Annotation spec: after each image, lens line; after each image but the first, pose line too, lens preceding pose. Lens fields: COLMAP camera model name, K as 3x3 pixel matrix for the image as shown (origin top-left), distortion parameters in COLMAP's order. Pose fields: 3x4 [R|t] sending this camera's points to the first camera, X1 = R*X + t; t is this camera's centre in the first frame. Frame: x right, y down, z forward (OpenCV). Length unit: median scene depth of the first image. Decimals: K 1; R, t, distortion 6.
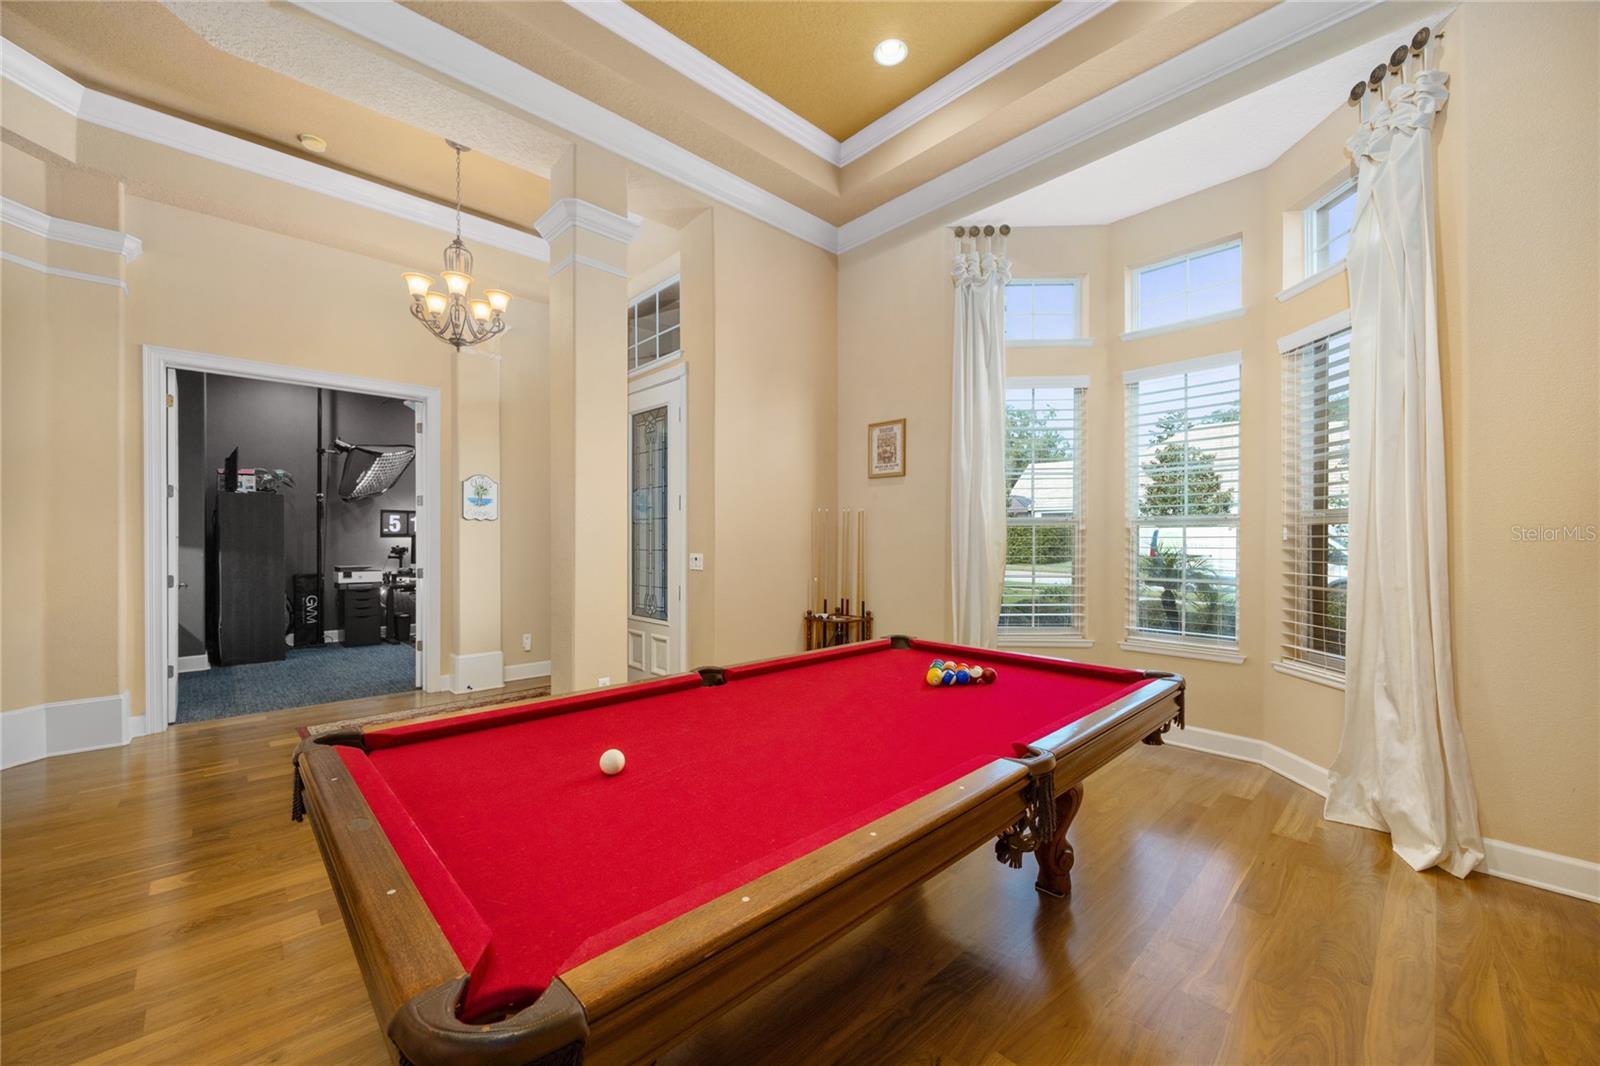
lens RADIAL K [[617.7, 0, 800.0], [0, 617.7, 533.0], [0, 0, 1]] dist [0.002454, 0.000114]
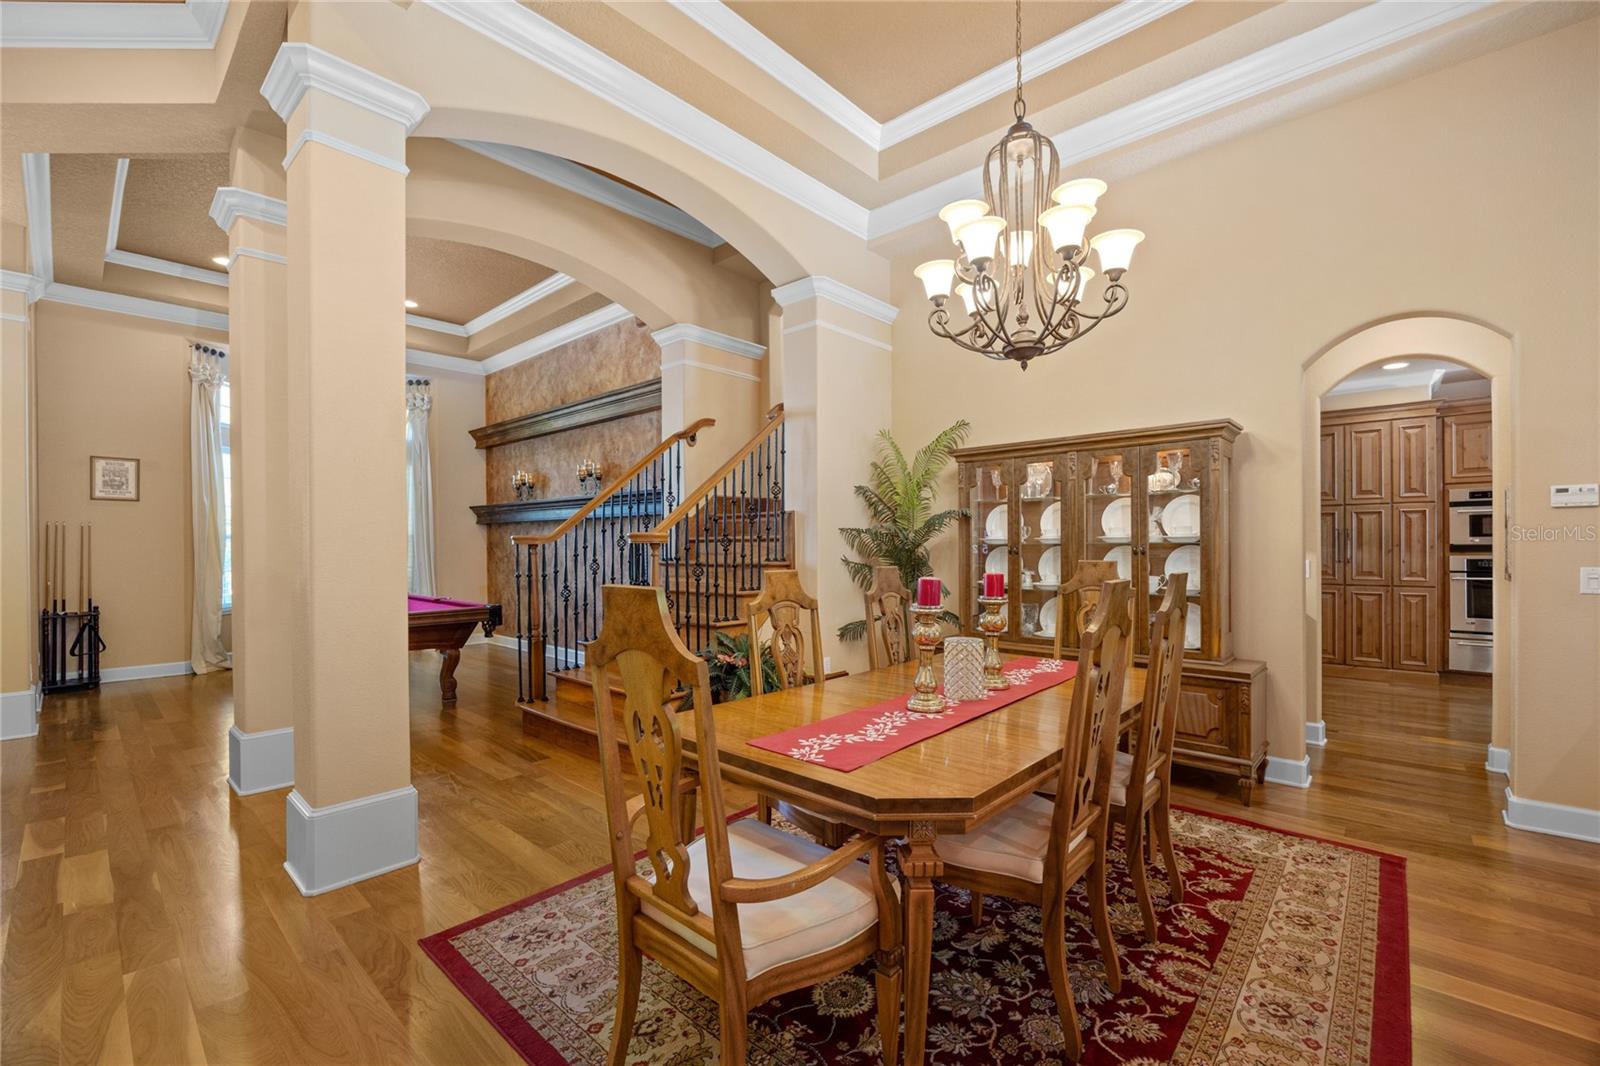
lens RADIAL K [[668.3, 0, 779.7], [0, 668.3, 540.9], [0, 0, 1]] dist [-0.013433, 0.000172]
pose [[-0.049104, 0.006048, 0.998775, -1.423400], [-0.002375, 0.999978, -0.006172, 0.000465], [-0.998791, -0.002675, -0.049088, -0.355290]]
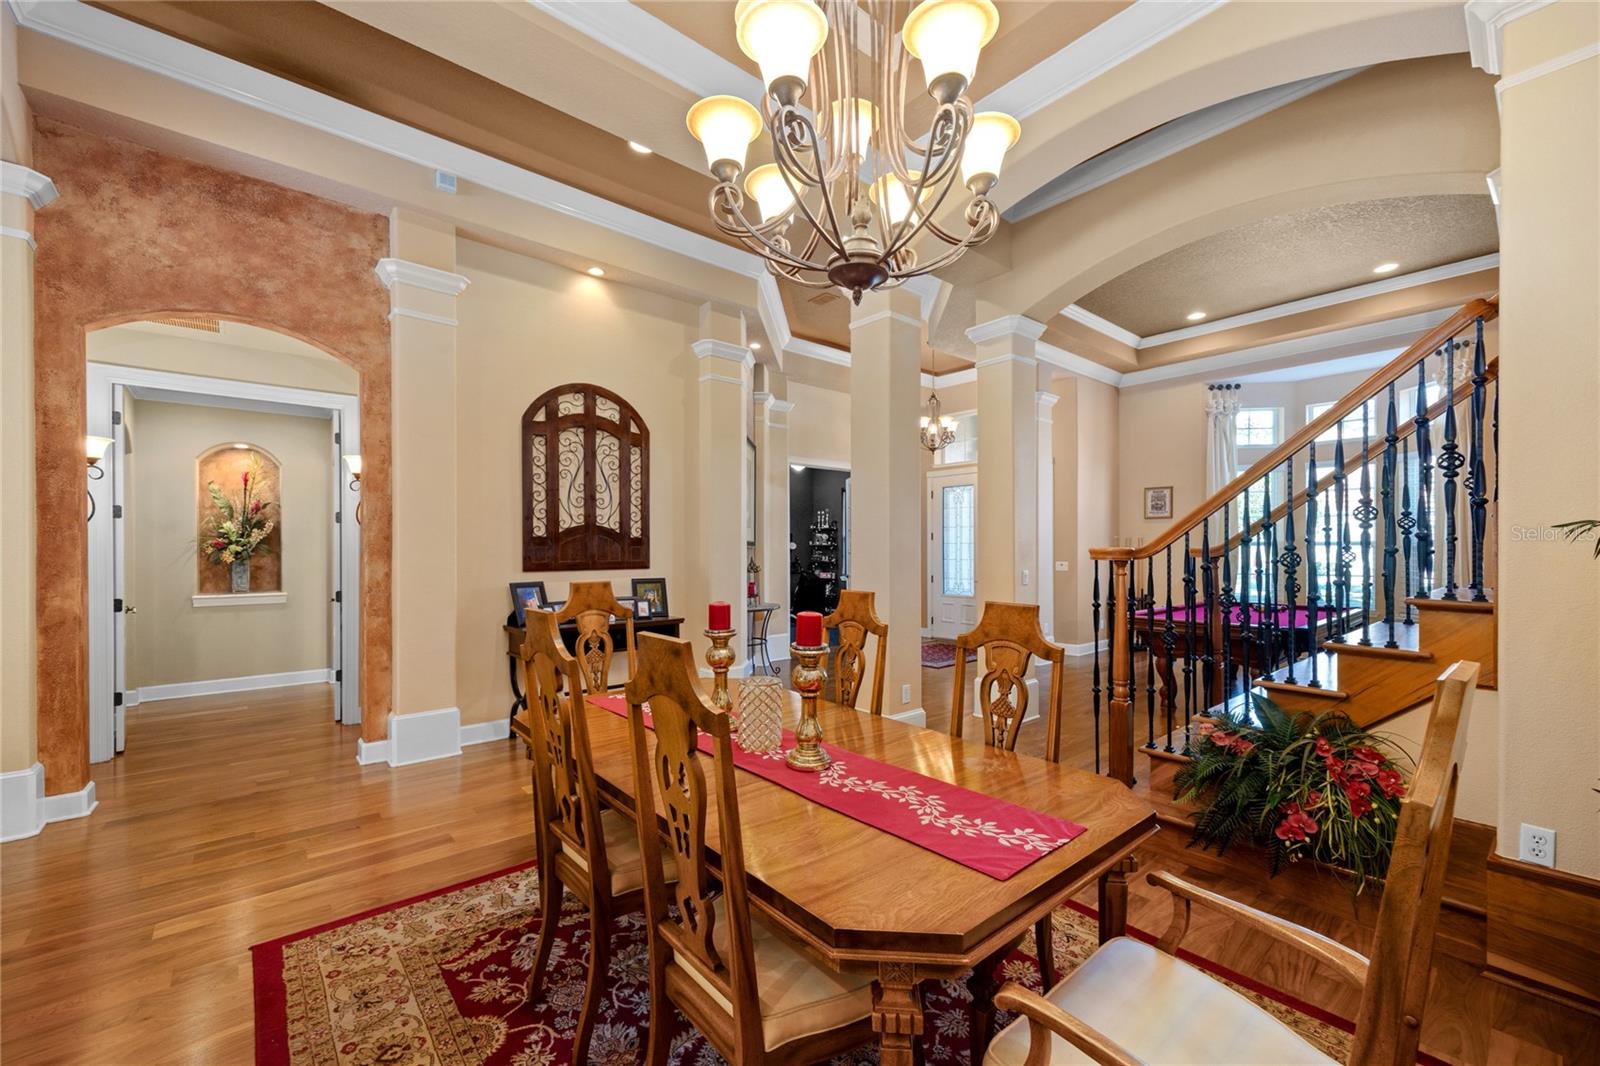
lens RADIAL K [[635.0, 0, 798.6], [0, 635.0, 552.3], [0, 0, 1]] dist [0.000108, -0.000152]
pose [[0.998043, -0.000122, -0.062526, -0.843305], [0.000922, 0.999918, 0.012766, -0.019294], [0.062520, -0.012799, 0.997962, -0.963319]]
